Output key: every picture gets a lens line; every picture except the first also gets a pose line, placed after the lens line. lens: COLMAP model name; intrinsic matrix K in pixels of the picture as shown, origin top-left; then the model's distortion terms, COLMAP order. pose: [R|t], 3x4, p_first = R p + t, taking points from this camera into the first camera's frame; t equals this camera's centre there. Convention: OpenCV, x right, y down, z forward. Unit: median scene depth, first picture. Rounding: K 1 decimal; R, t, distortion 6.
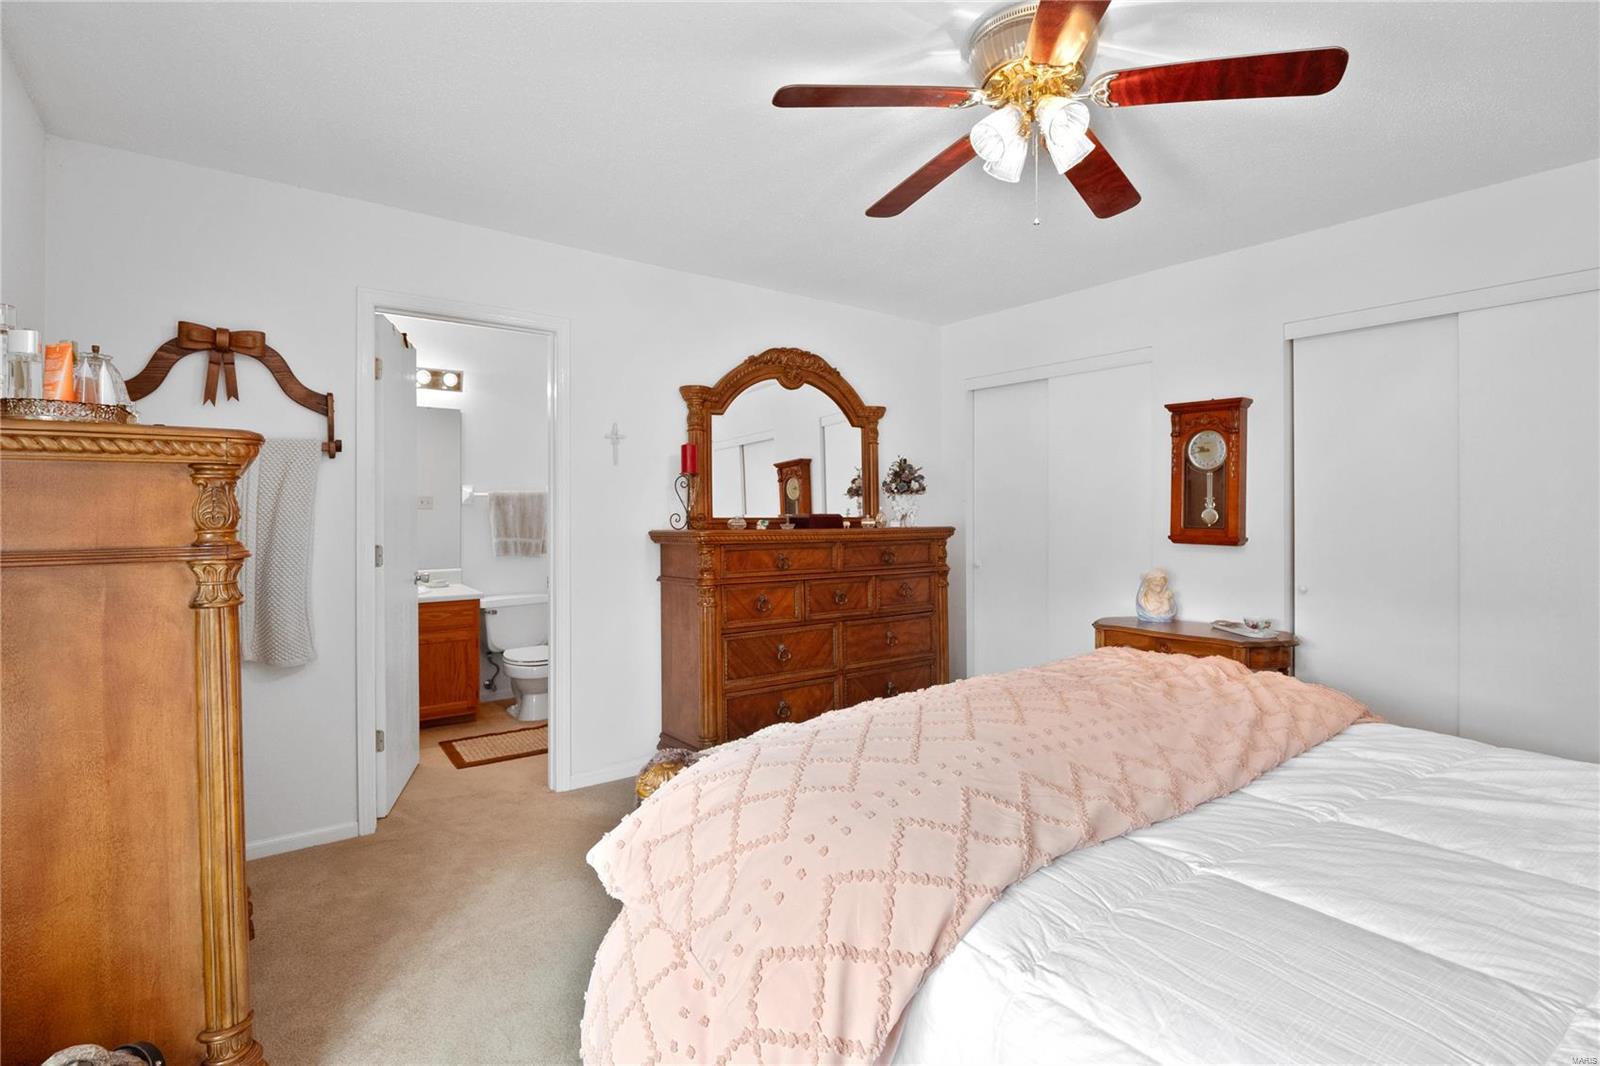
lens RADIAL K [[767.1, 0, 804.0], [0, 767.1, 519.0], [0, 0, 1]] dist [-0.002071, -0.001242]
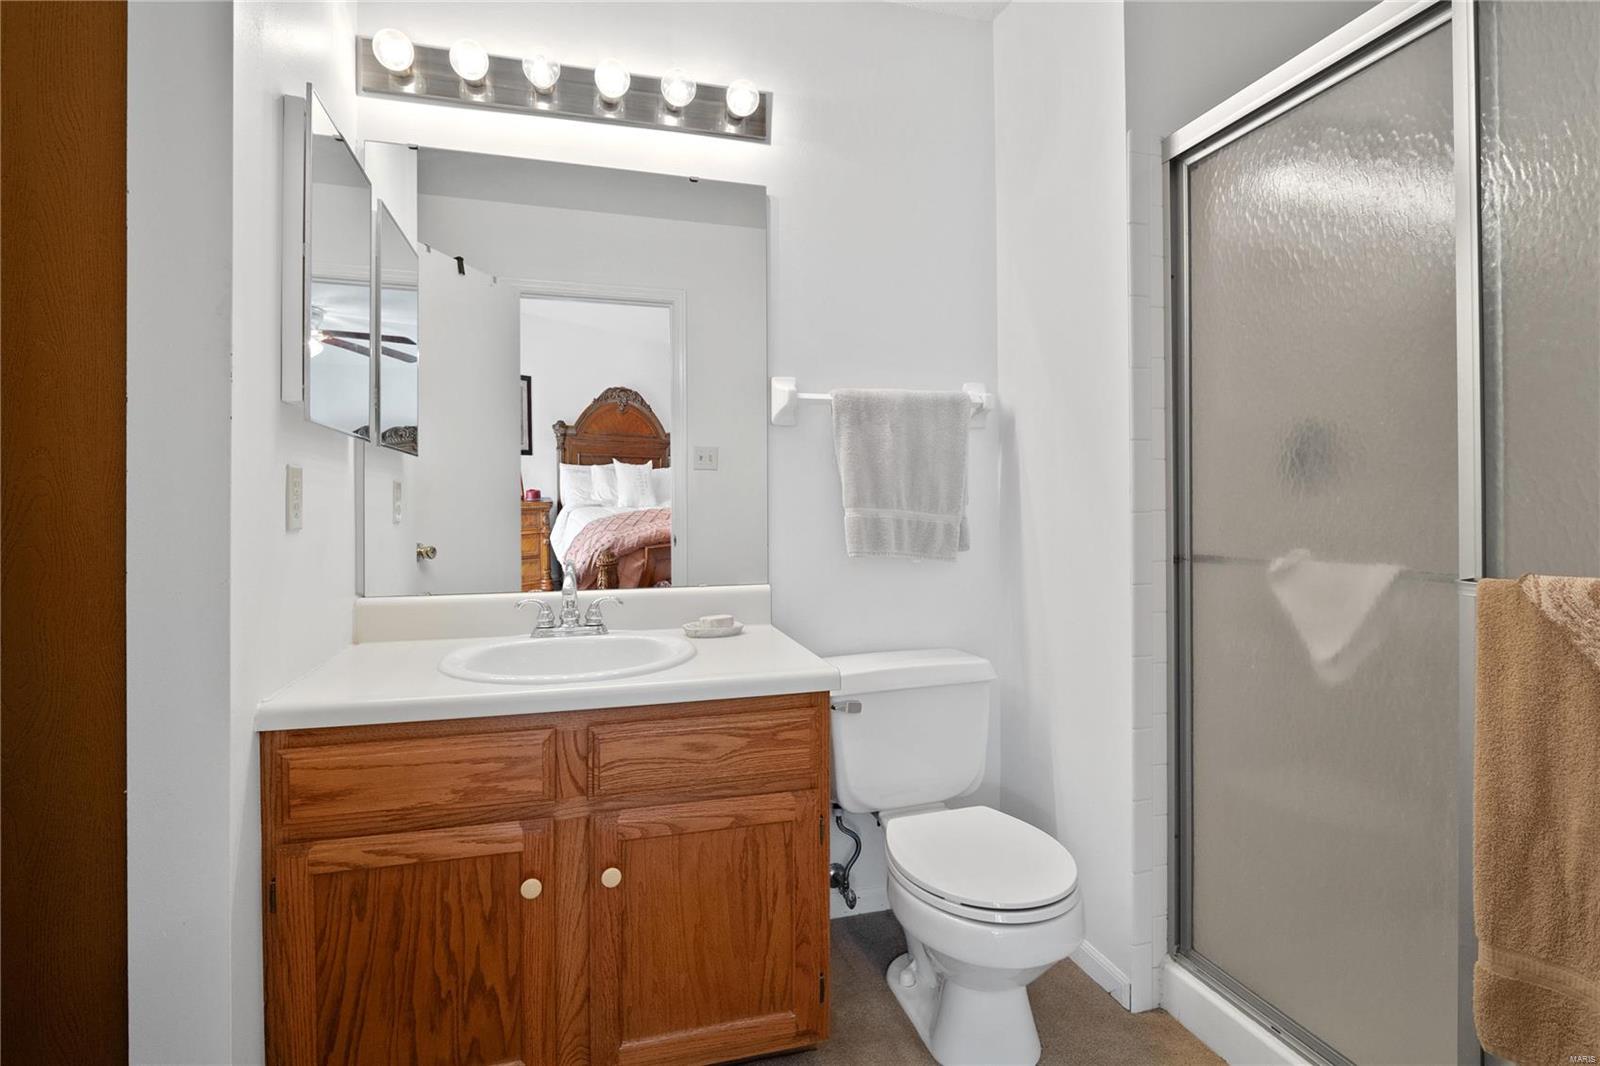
lens RADIAL K [[767.1, 0, 791.6], [0, 767.1, 527.1], [0, 0, 1]] dist [-0.002071, -0.001242]
pose [[0.927248, -0.009318, -0.374331, -0.287696], [0.009346, 0.999955, -0.001740, 0.034503], [0.374330, -0.001885, 0.927294, 0.634977]]
